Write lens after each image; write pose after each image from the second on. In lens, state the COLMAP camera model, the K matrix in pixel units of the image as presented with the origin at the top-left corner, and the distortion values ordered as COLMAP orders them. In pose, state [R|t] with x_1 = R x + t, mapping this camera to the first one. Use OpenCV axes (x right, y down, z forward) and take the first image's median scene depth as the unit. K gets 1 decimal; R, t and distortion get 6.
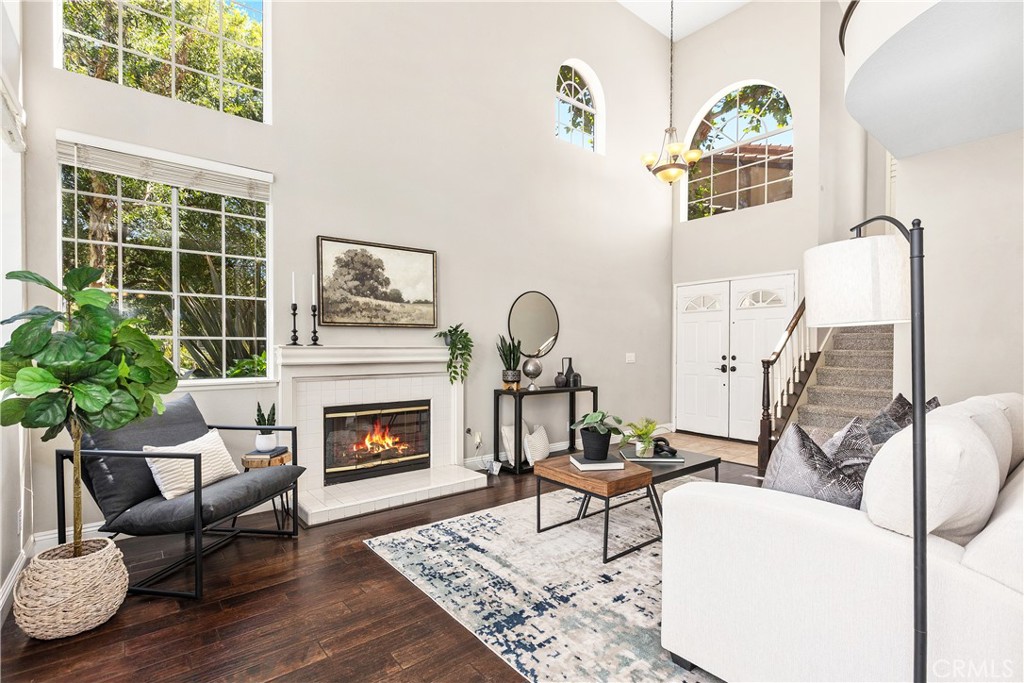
lens RADIAL K [[467.3, 0, 512.0], [0, 467.3, 341.5], [0, 0, 1]] dist [-0.002739, -0.000422]
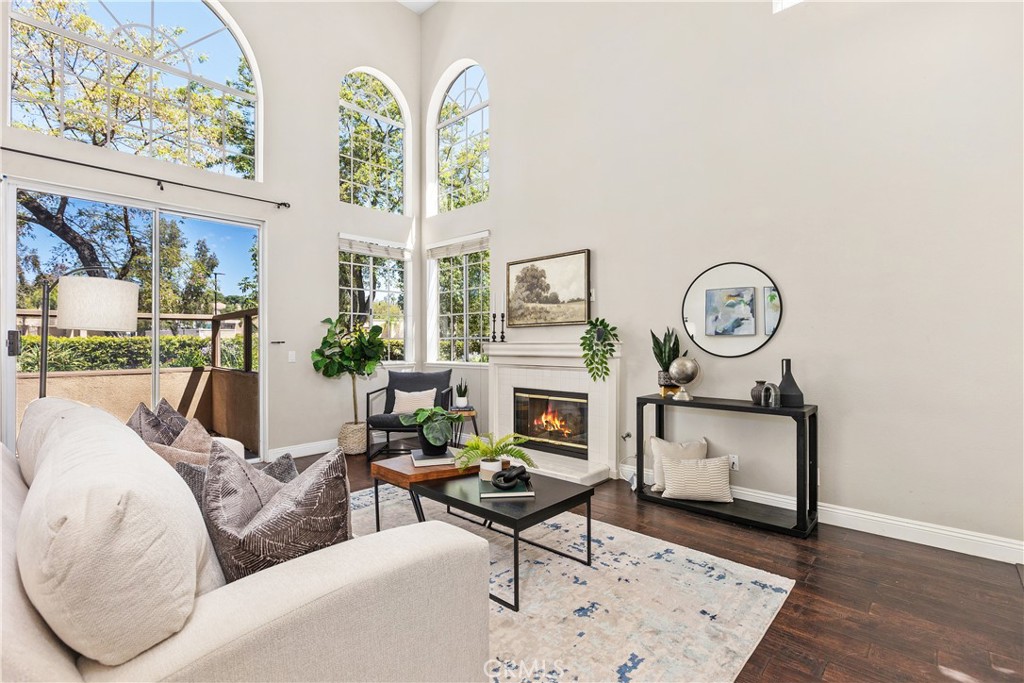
lens RADIAL K [[467.3, 0, 512.0], [0, 467.3, 341.5], [0, 0, 1]] dist [-0.002739, -0.000422]
pose [[0.128683, 0.011693, -0.991617, 0.896269], [0.029255, 0.999451, 0.015582, -0.012562], [0.991254, -0.031015, 0.128270, 0.761126]]
